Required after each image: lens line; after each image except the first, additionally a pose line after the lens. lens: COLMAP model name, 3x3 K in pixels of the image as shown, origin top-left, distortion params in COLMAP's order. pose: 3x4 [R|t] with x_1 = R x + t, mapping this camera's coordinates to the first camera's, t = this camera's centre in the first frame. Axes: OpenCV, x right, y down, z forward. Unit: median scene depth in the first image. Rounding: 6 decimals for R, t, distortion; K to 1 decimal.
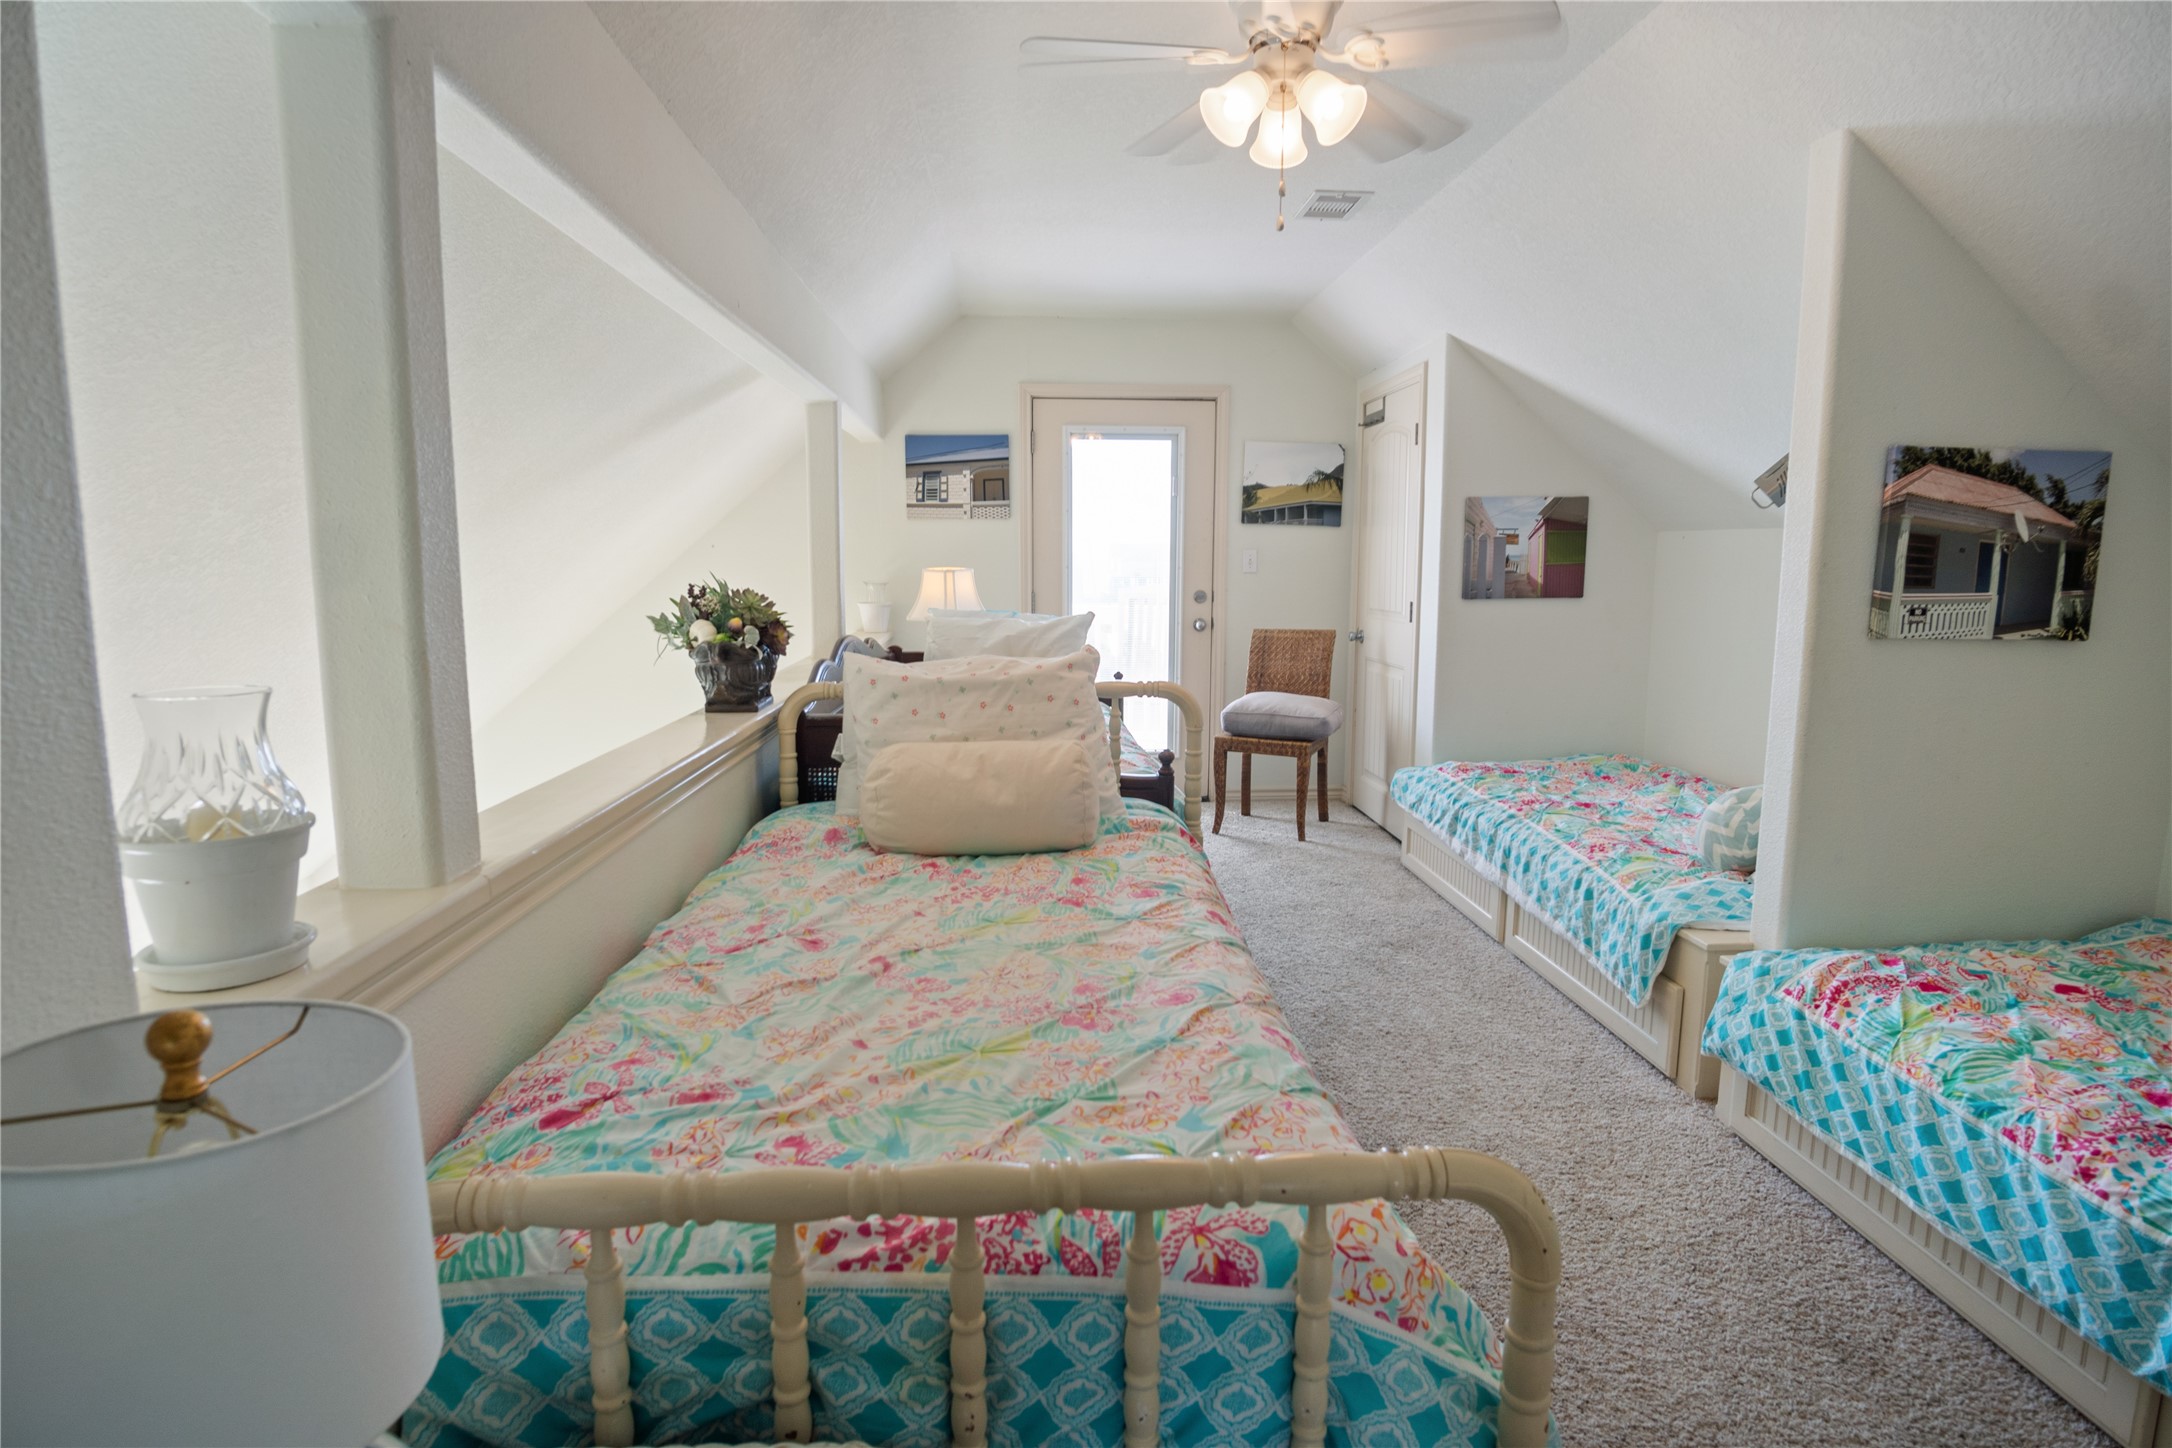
lens RADIAL K [[1134.0, 0, 1098.9], [0, 1134.0, 712.0], [0, 0, 1]] dist [-0.031395, 0.007233]
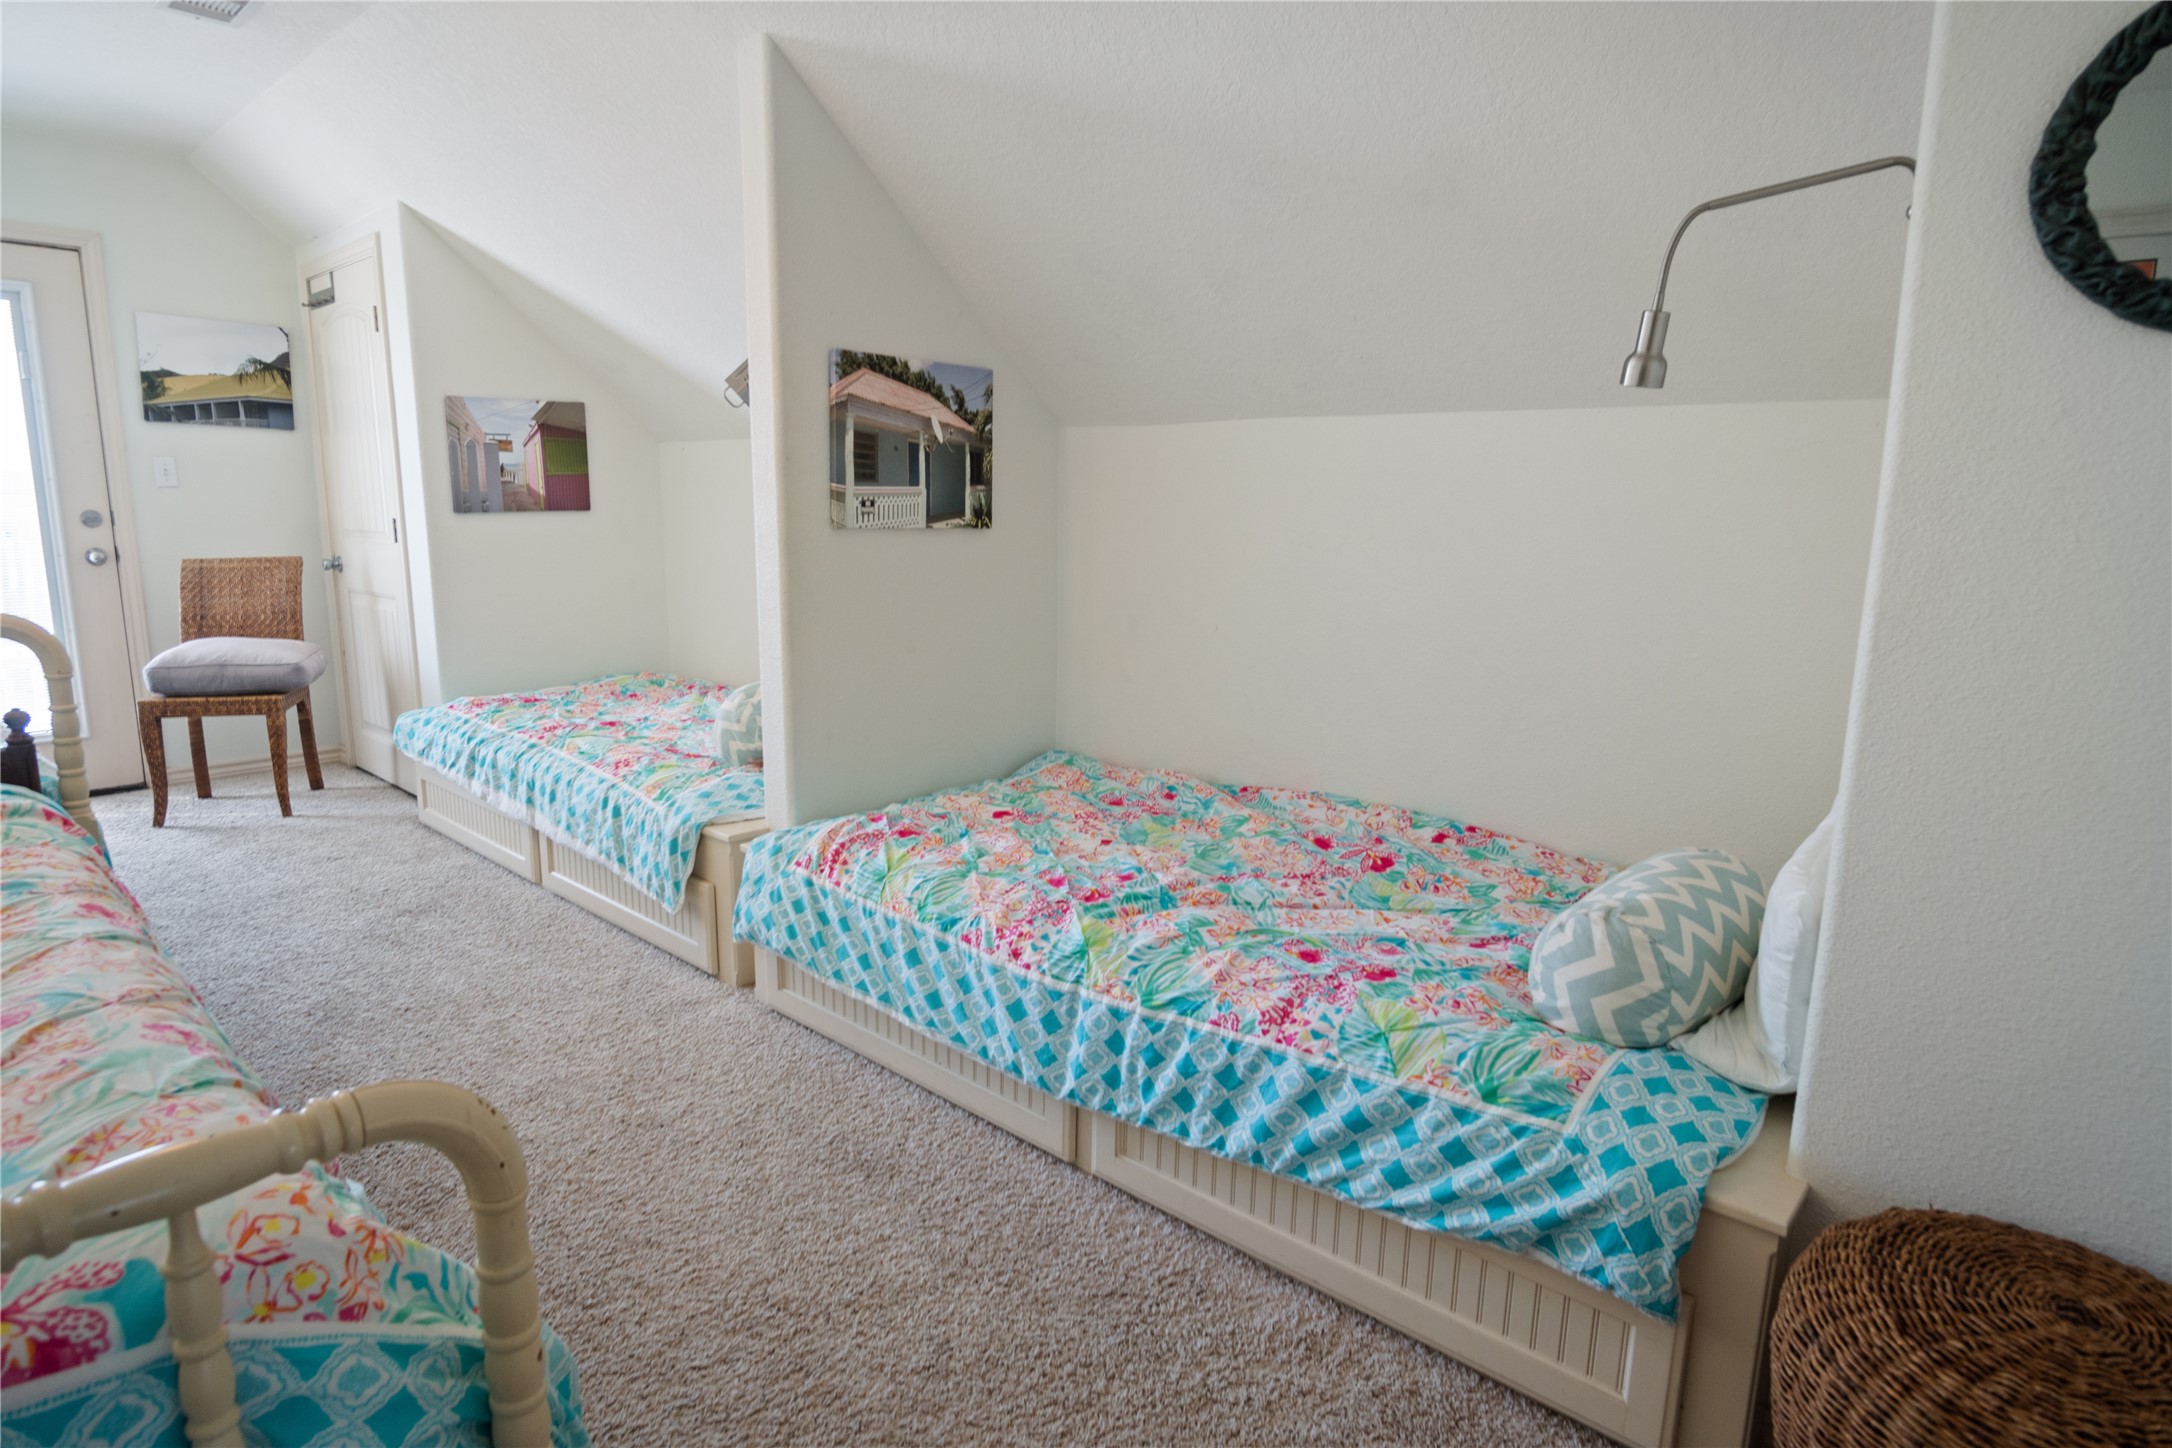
lens RADIAL K [[1134.0, 0, 1094.2], [0, 1134.0, 731.5], [0, 0, 1]] dist [-0.031395, 0.007233]
pose [[0.726754, -0.110766, 0.677908, 0.102936], [0.081948, 0.993846, 0.074536, 0.066650], [-0.681992, 0.001384, 0.731359, 0.021925]]
